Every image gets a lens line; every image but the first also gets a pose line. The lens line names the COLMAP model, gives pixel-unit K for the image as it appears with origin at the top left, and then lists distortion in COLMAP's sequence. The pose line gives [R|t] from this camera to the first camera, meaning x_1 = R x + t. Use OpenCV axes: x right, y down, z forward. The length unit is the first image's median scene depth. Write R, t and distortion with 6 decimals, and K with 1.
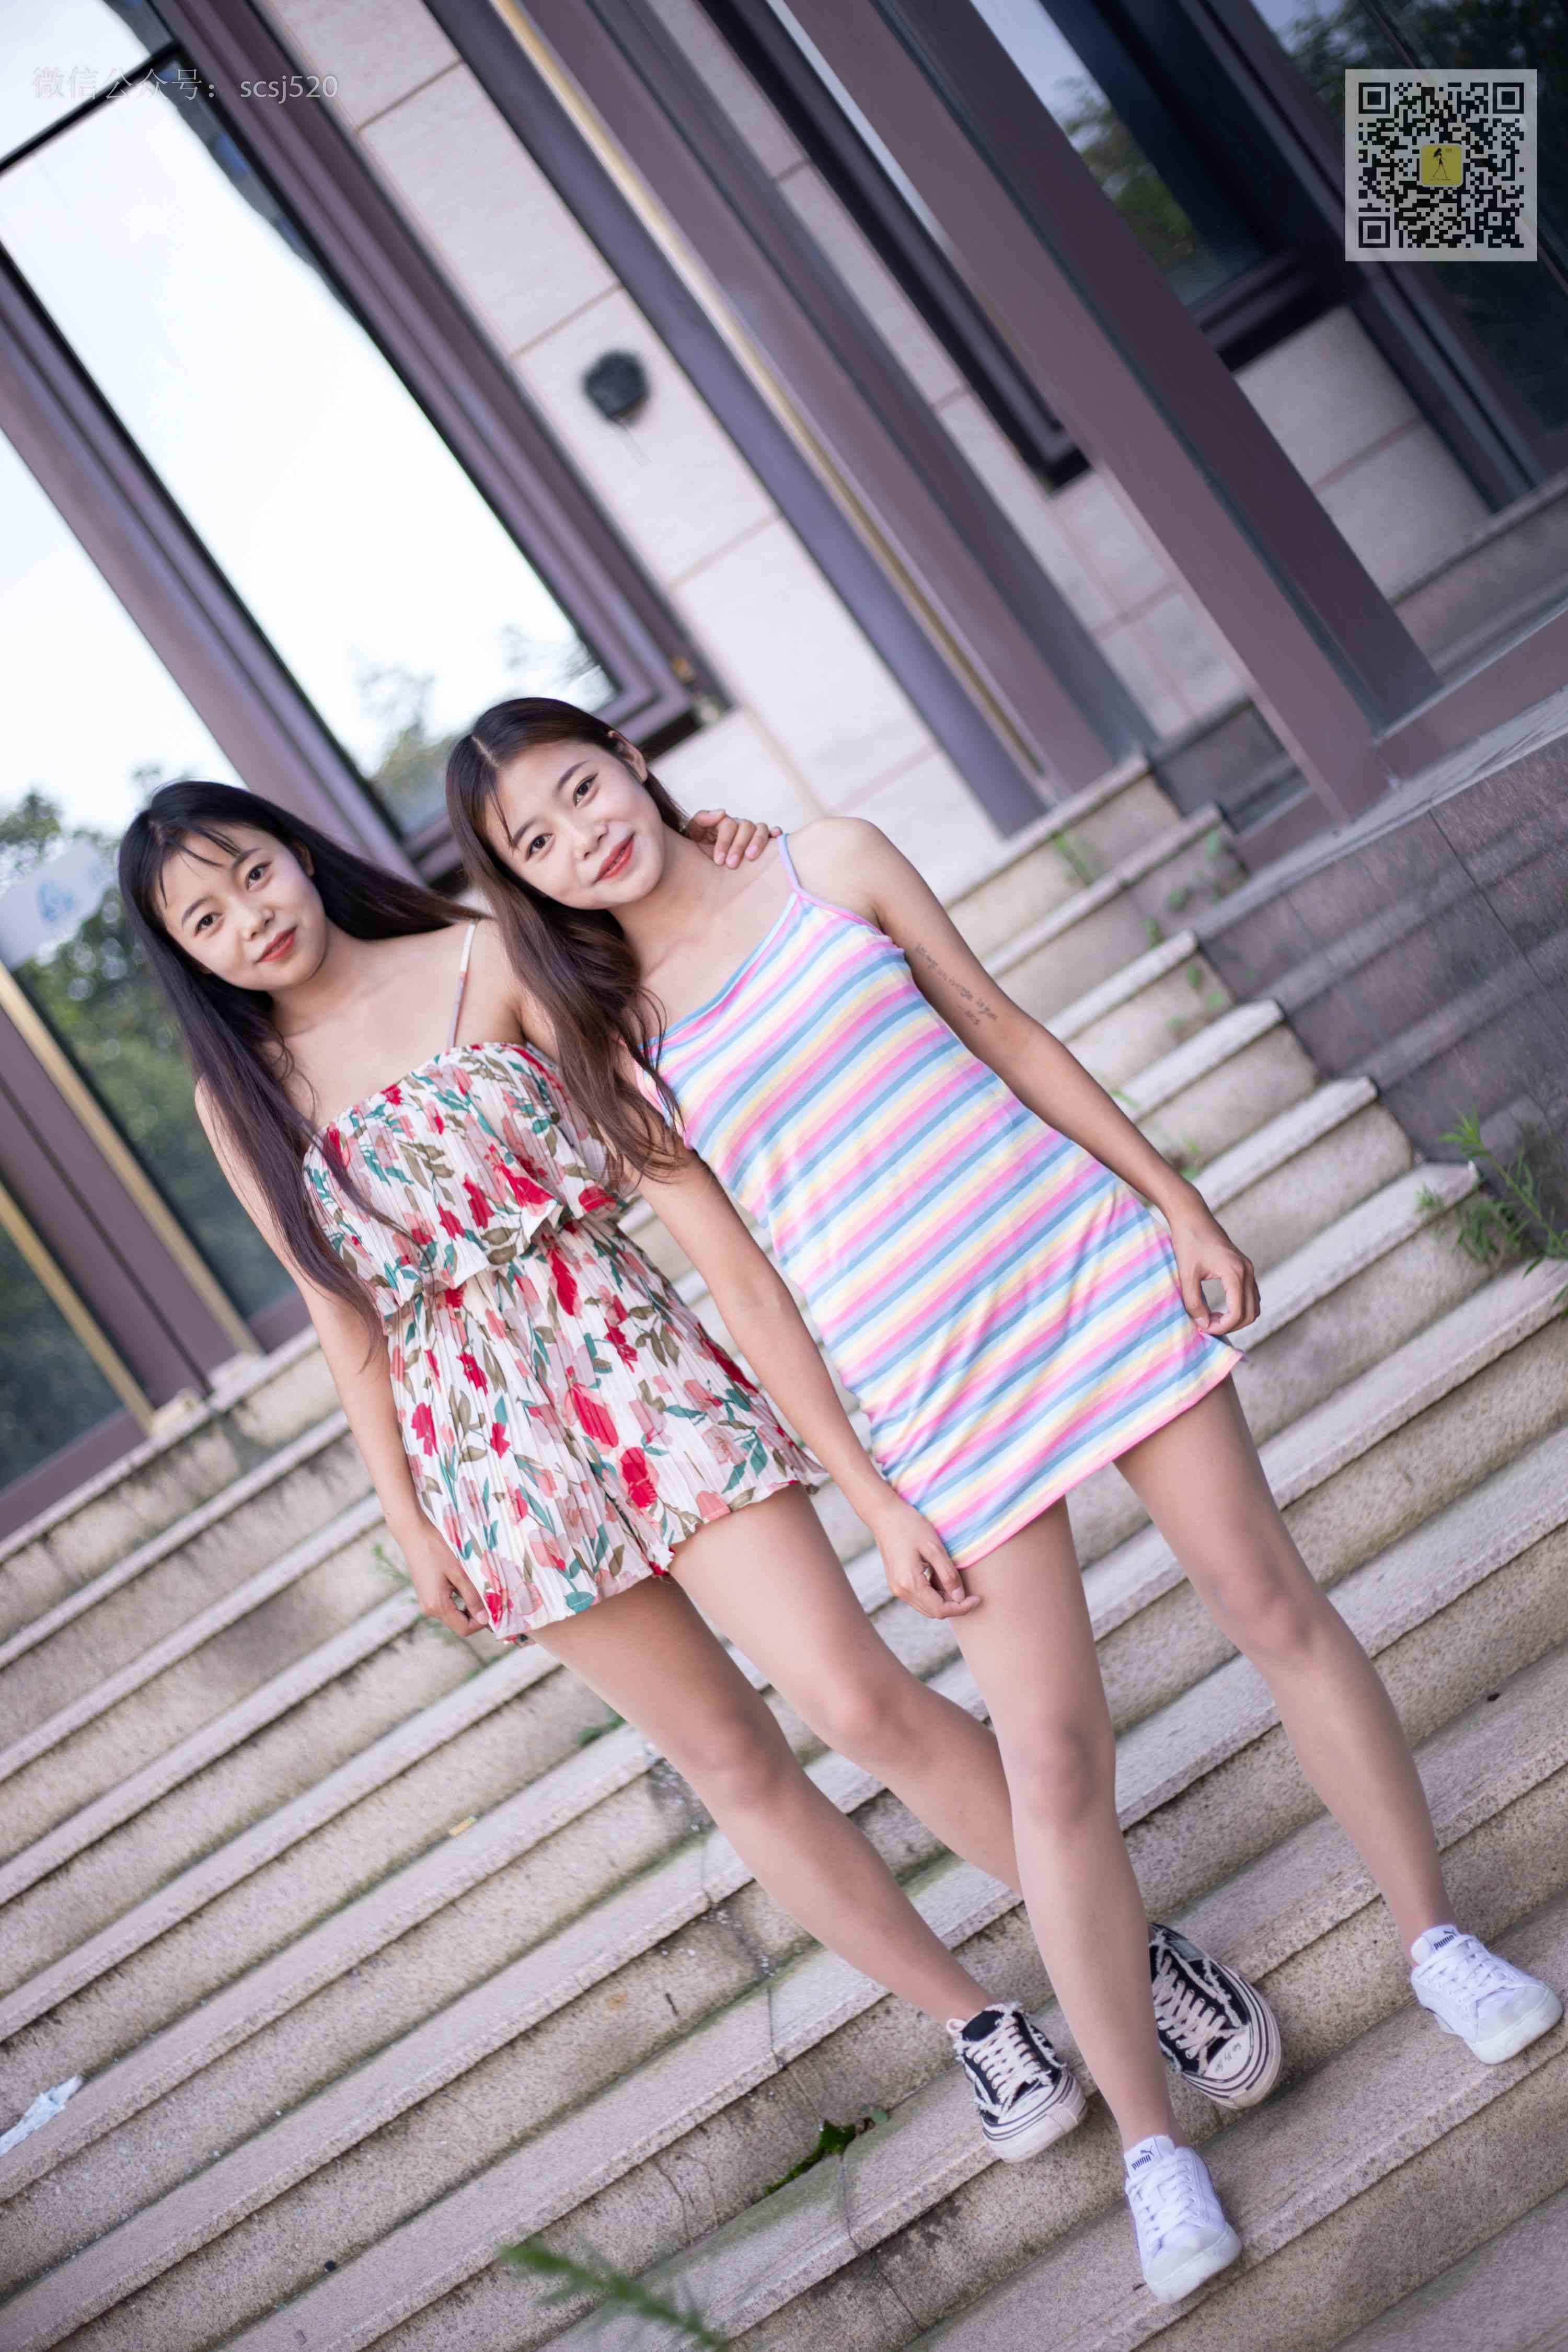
lens RADIAL K [[3418.2, 0, 784.0], [0, 3418.2, 1176.0], [0, 0, 1]] dist [-0.105981, -0.027166]
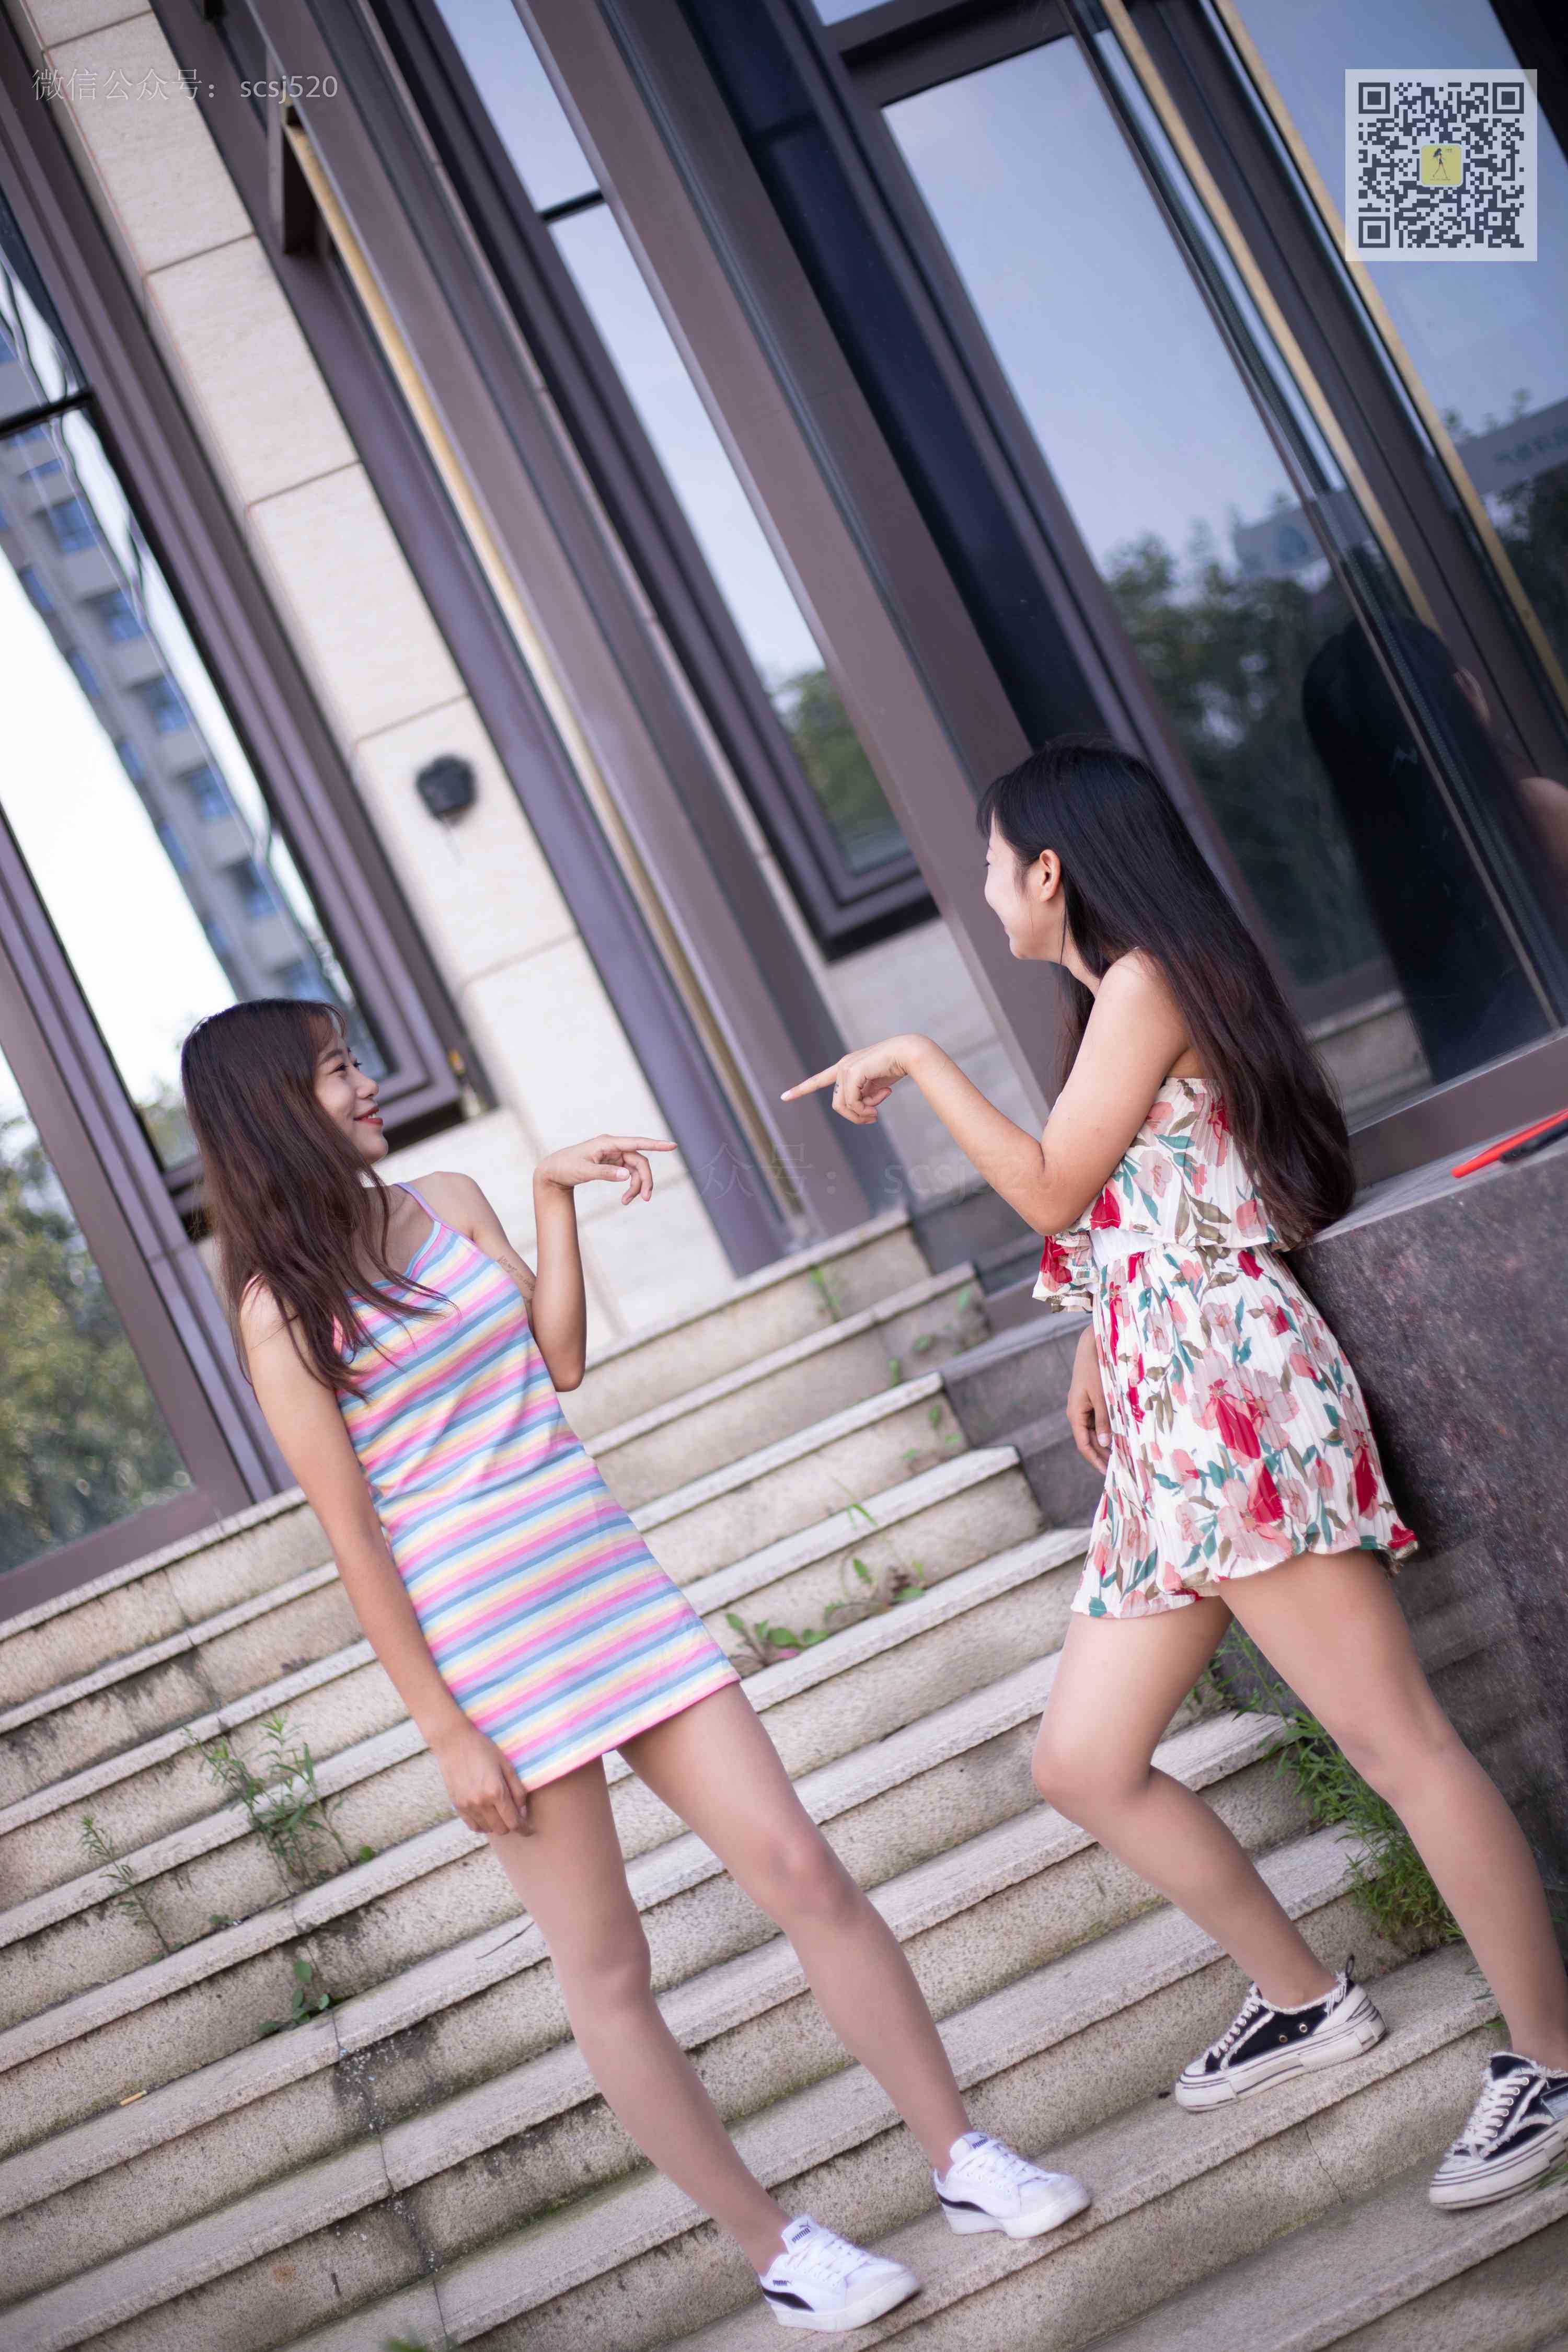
lens RADIAL K [[3418.2, 0, 784.0], [0, 3418.2, 1176.0], [0, 0, 1]] dist [-0.105981, -0.027166]
pose [[0.977878, 0.178857, 0.108469, -0.066900], [-0.162147, 0.975738, -0.147118, 0.040397], [-0.132150, 0.126275, 0.983154, -0.066594]]
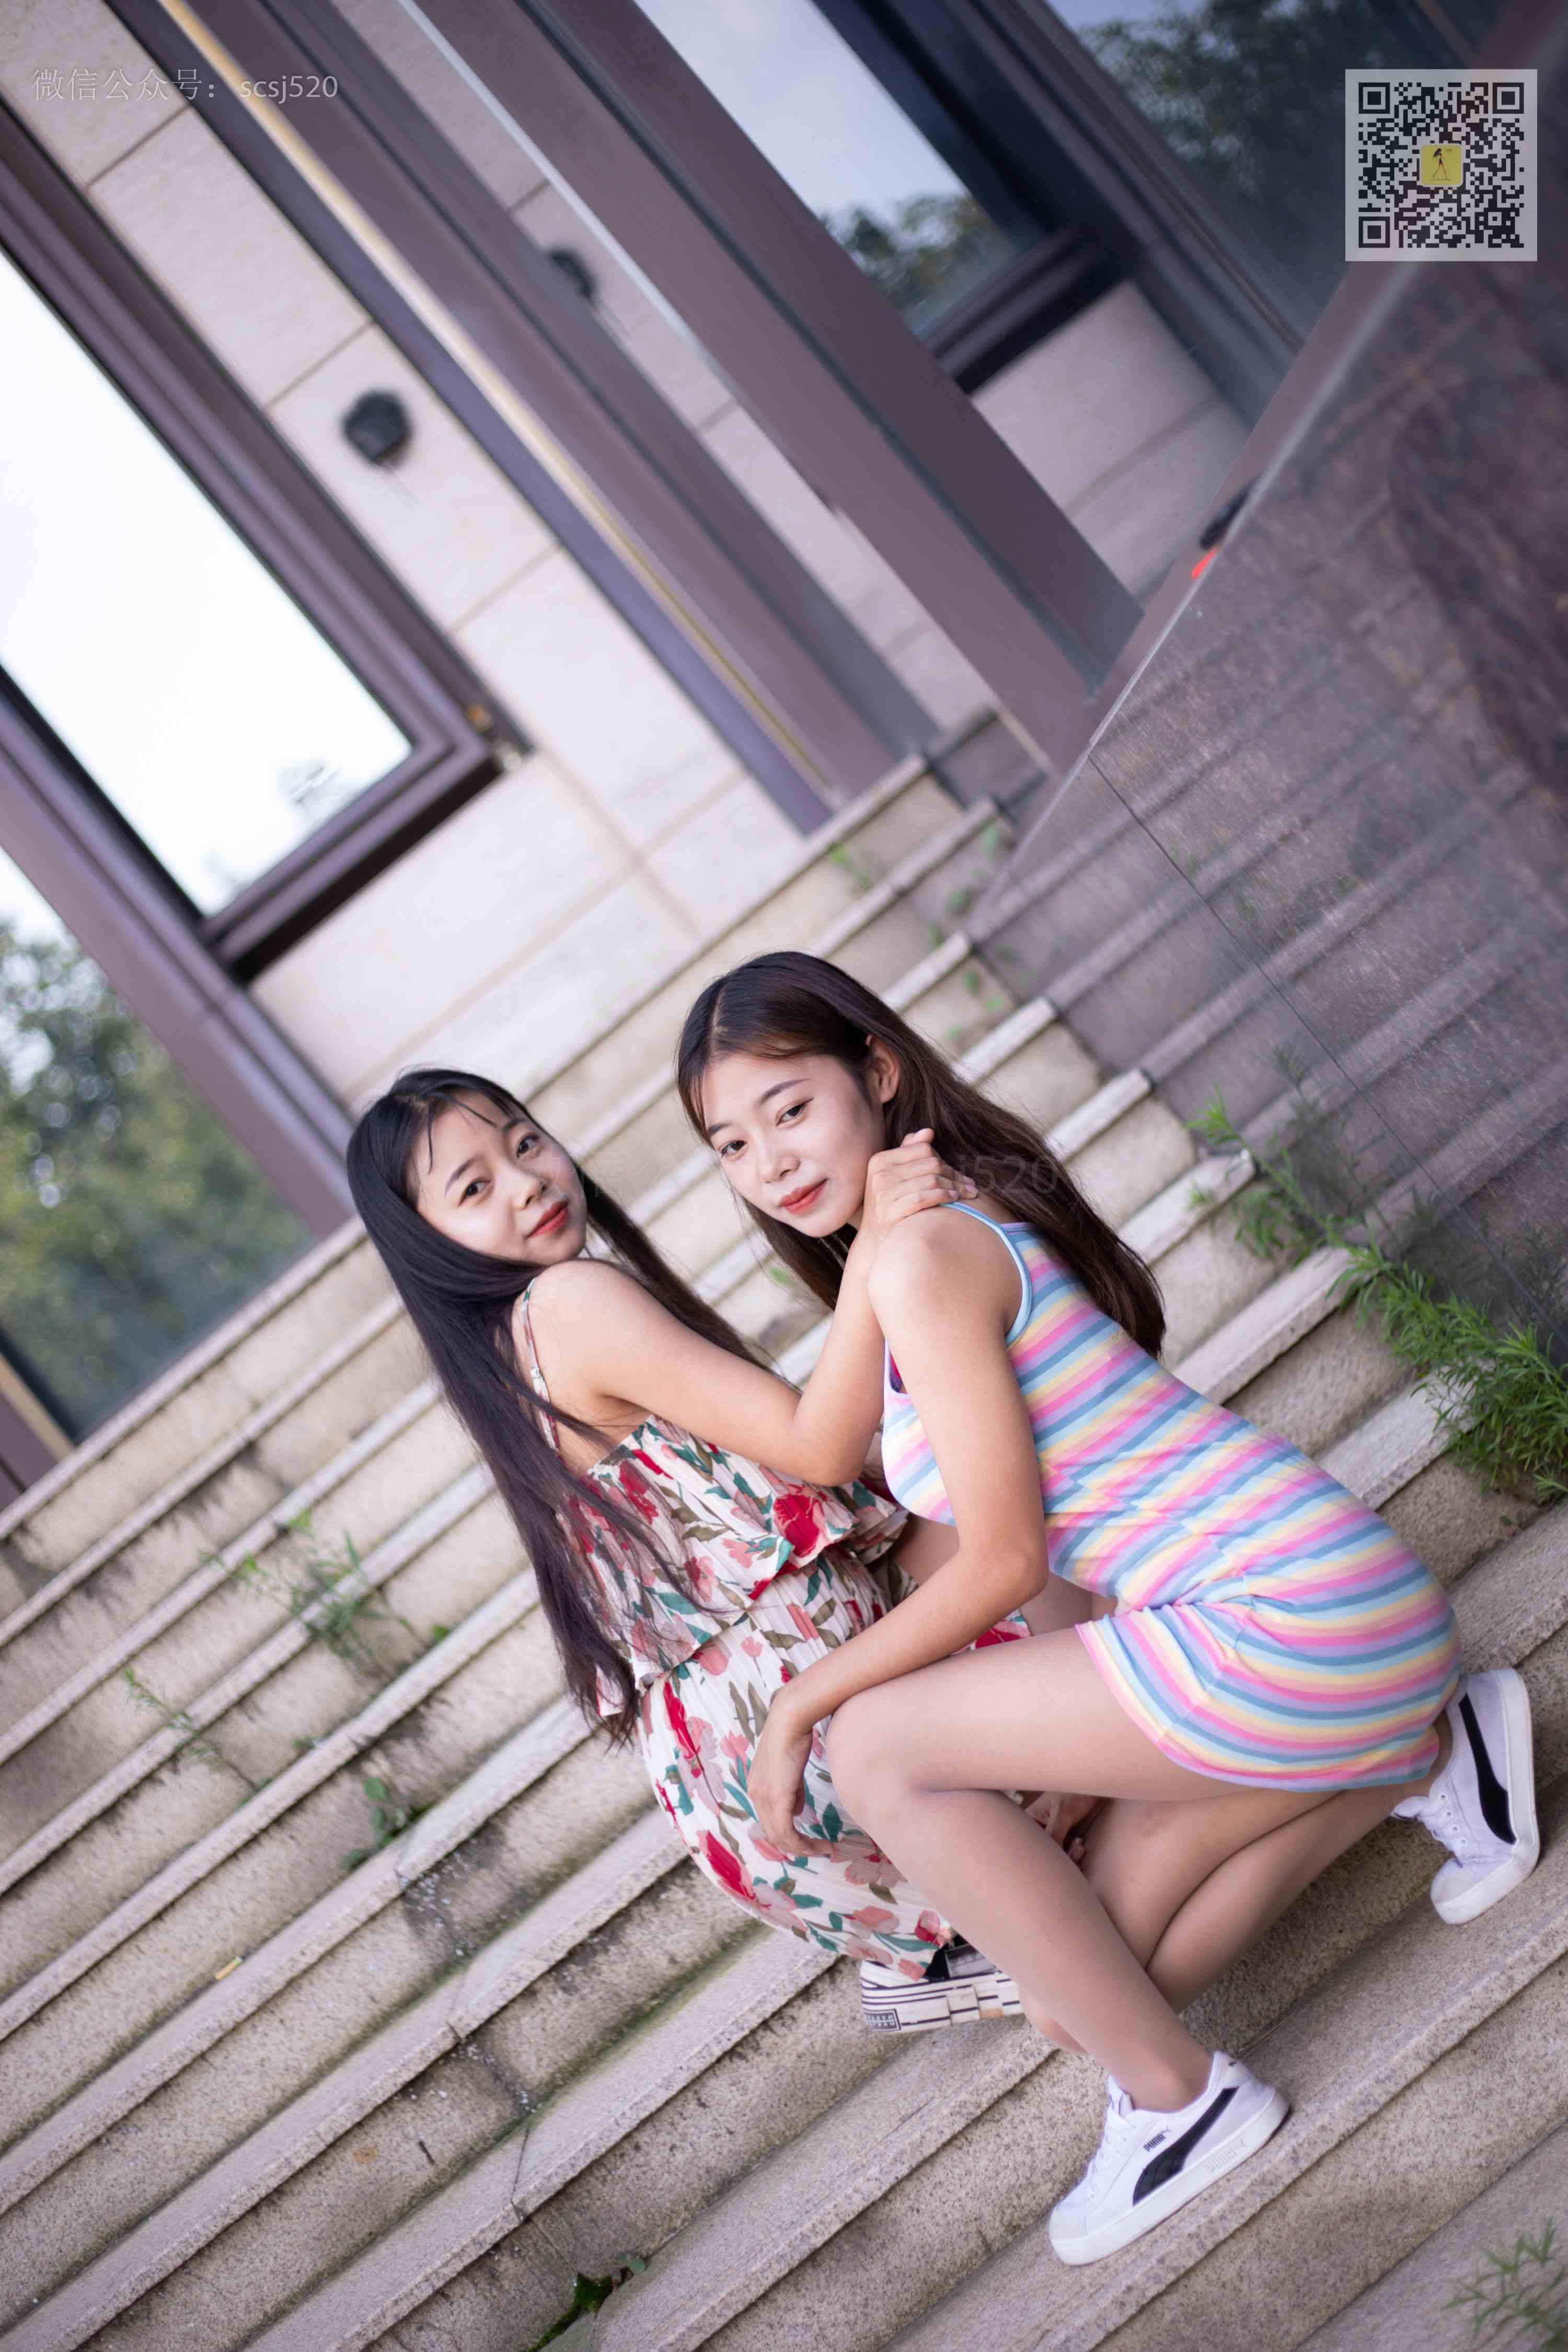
lens RADIAL K [[3418.2, 0, 784.0], [0, 3418.2, 1176.0], [0, 0, 1]] dist [-0.105981, -0.027166]
pose [[0.996039, -0.088761, -0.005279, 0.084095], [0.088636, 0.995853, -0.020506, 0.010611], [0.007077, 0.019957, 0.999776, 0.087076]]
